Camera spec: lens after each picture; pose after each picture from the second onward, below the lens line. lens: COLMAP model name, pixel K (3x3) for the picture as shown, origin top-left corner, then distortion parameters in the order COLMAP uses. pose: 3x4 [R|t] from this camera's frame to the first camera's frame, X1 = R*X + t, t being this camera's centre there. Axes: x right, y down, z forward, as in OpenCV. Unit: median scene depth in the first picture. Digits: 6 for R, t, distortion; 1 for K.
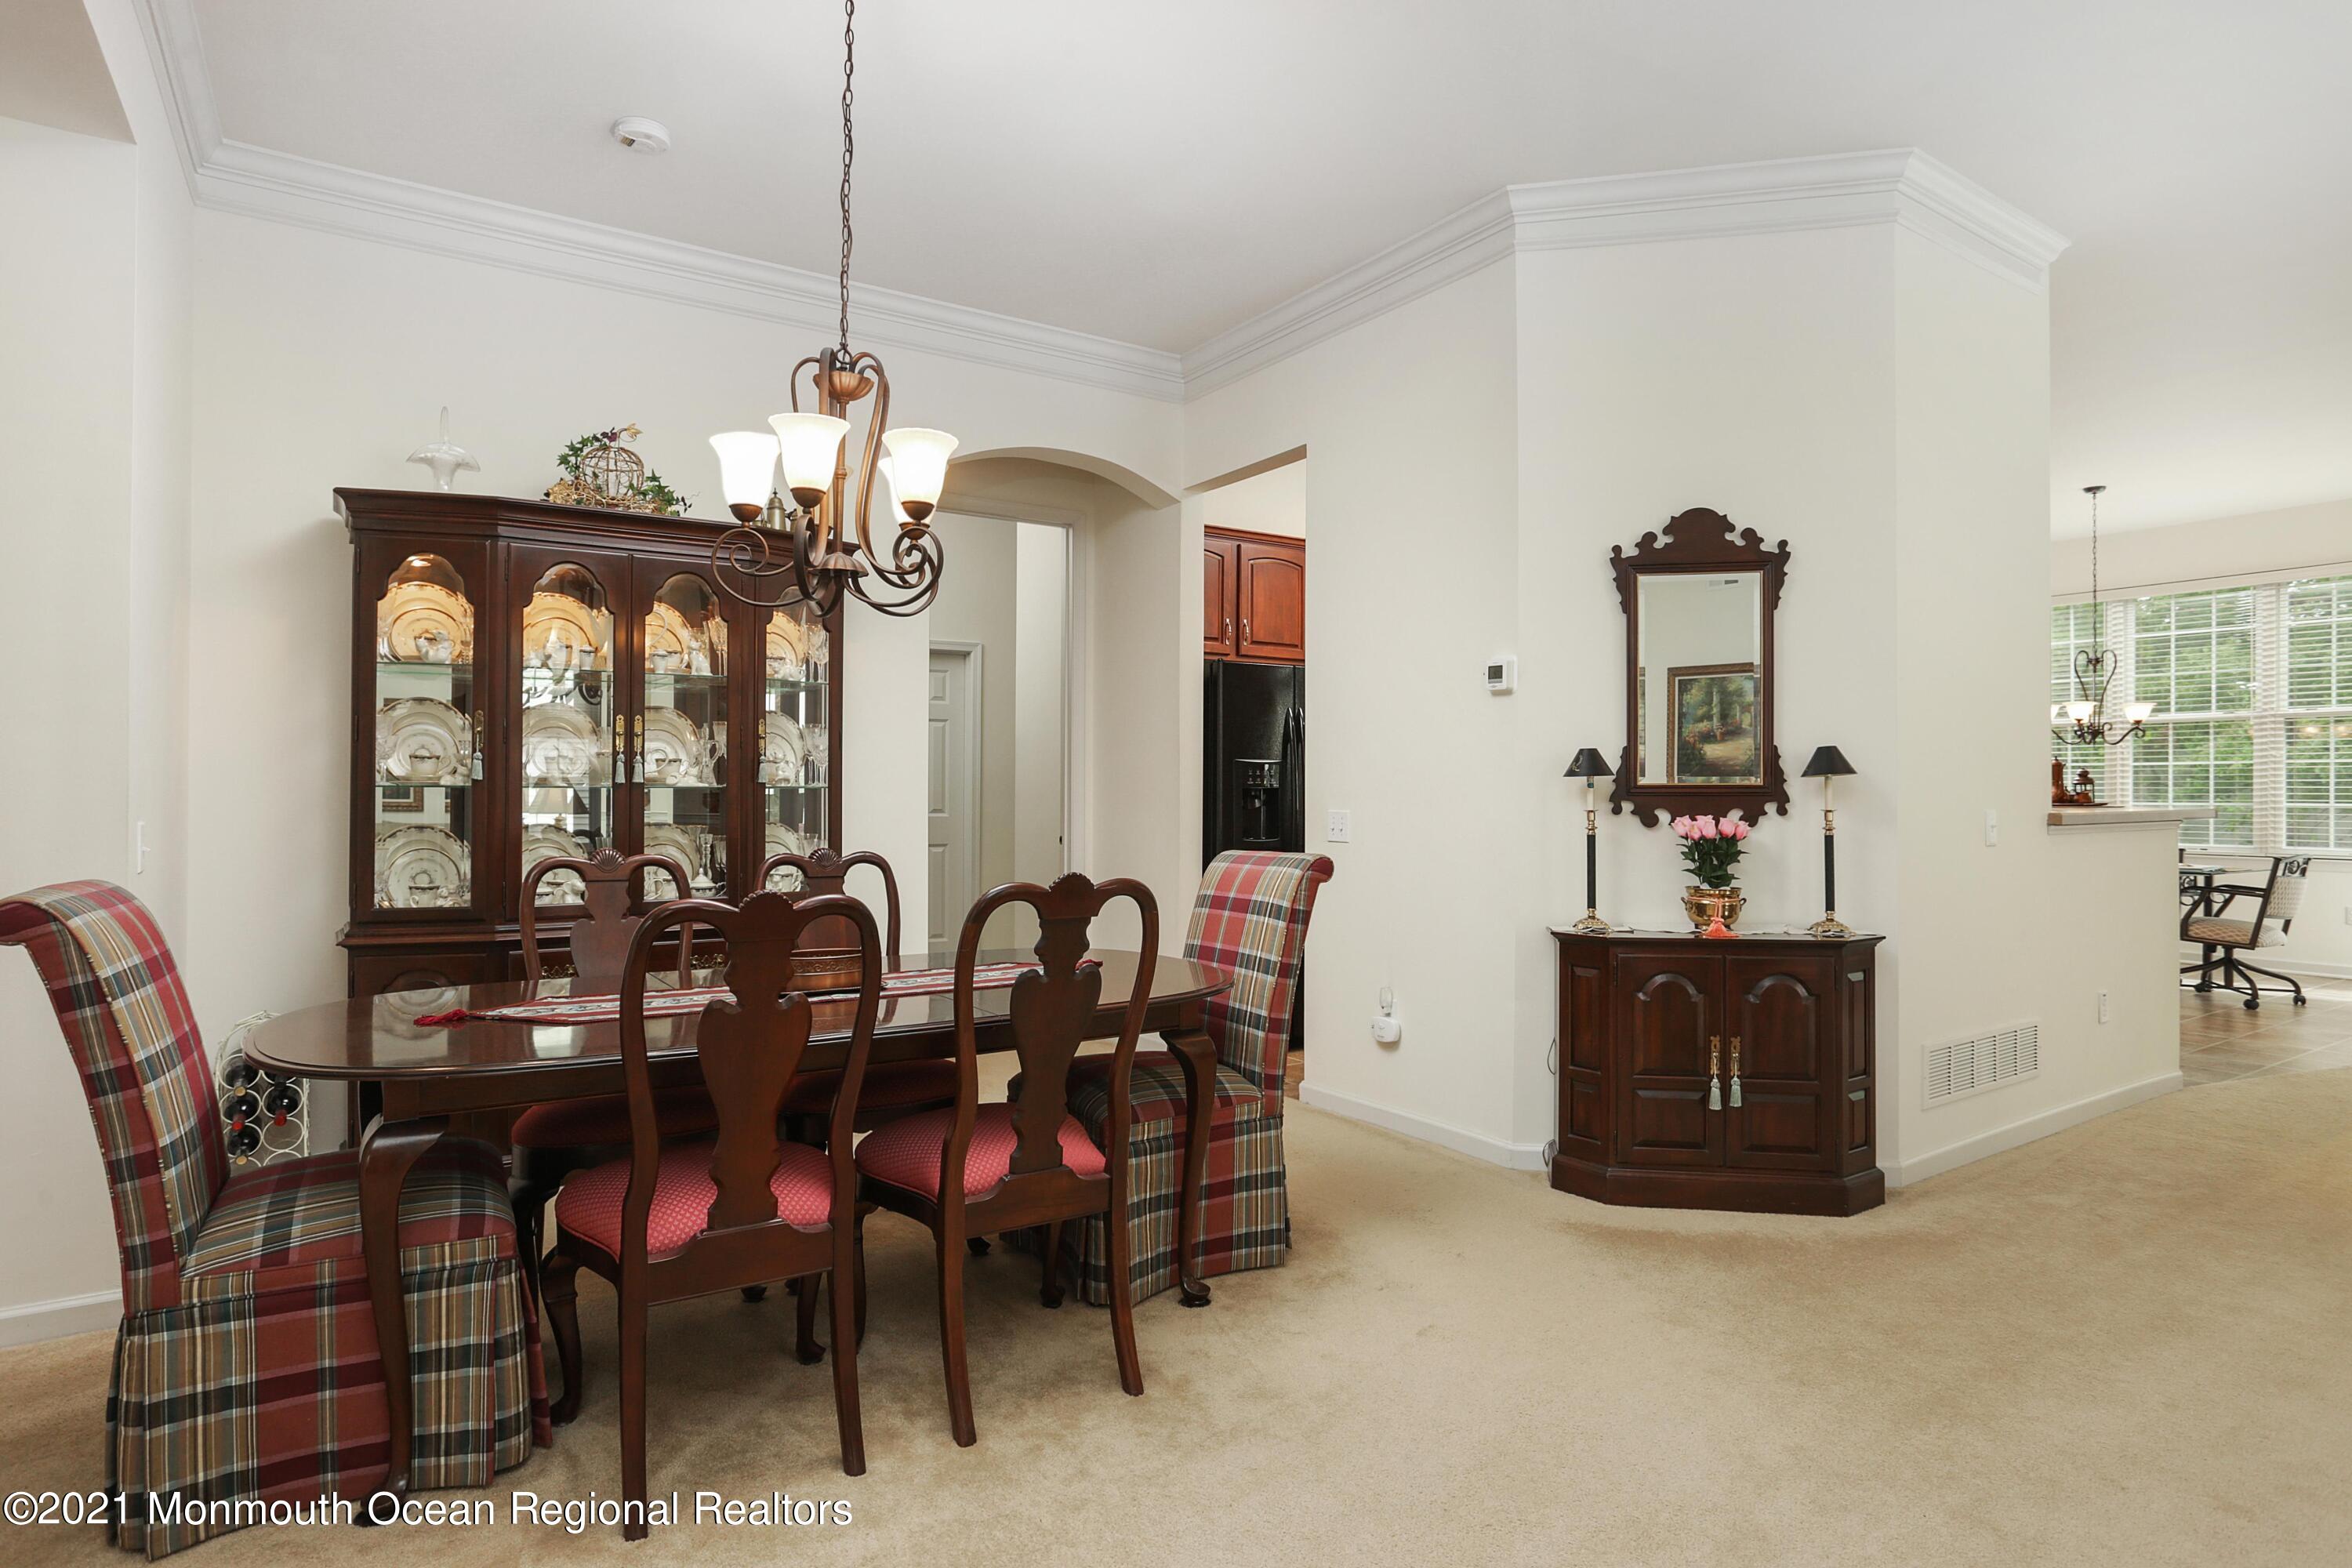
lens RADIAL K [[1315.2, 0, 1186.2], [0, 1315.2, 787.1], [0, 0, 1]] dist [-0.041843, 0.009976]
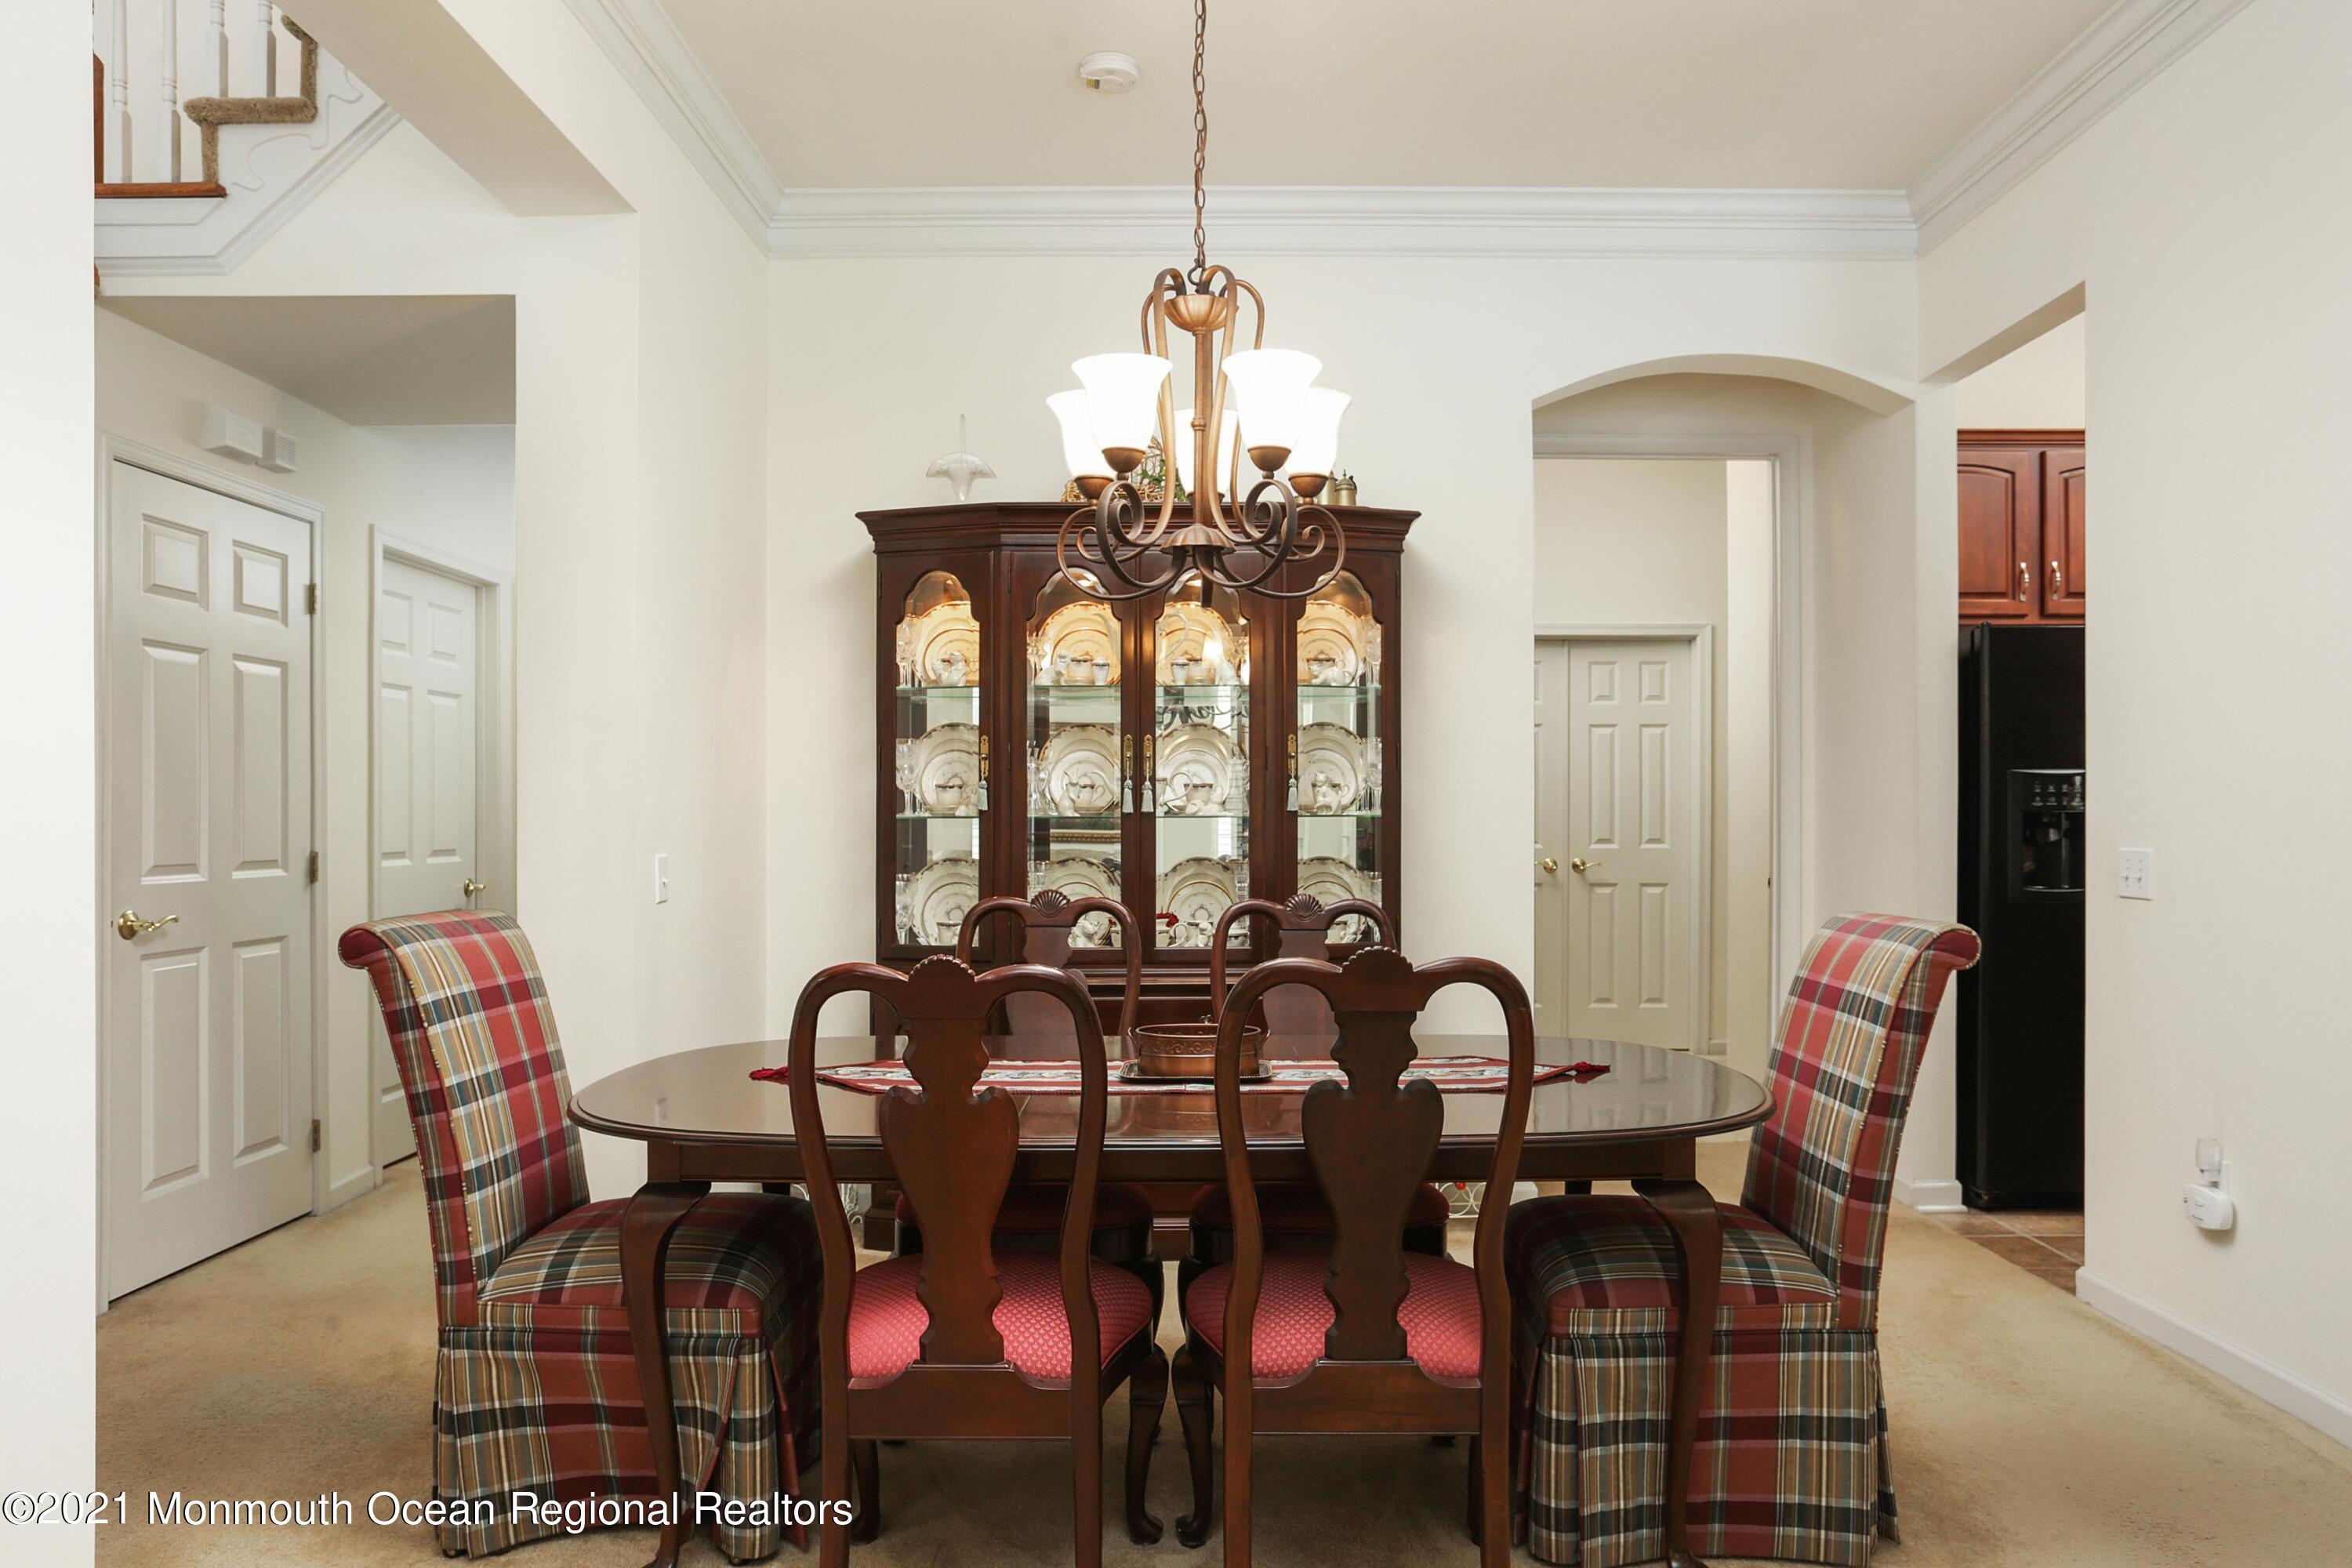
lens RADIAL K [[1515.3, 0, 1178.4], [0, 1515.3, 813.7], [0, 0, 1]] dist [-0.032492, 0.006872]
pose [[0.814254, 0.001524, -0.580506, 0.233068], [0.002163, 0.999982, 0.005658, -0.008338], [0.580504, -0.005862, 0.814236, 0.215771]]
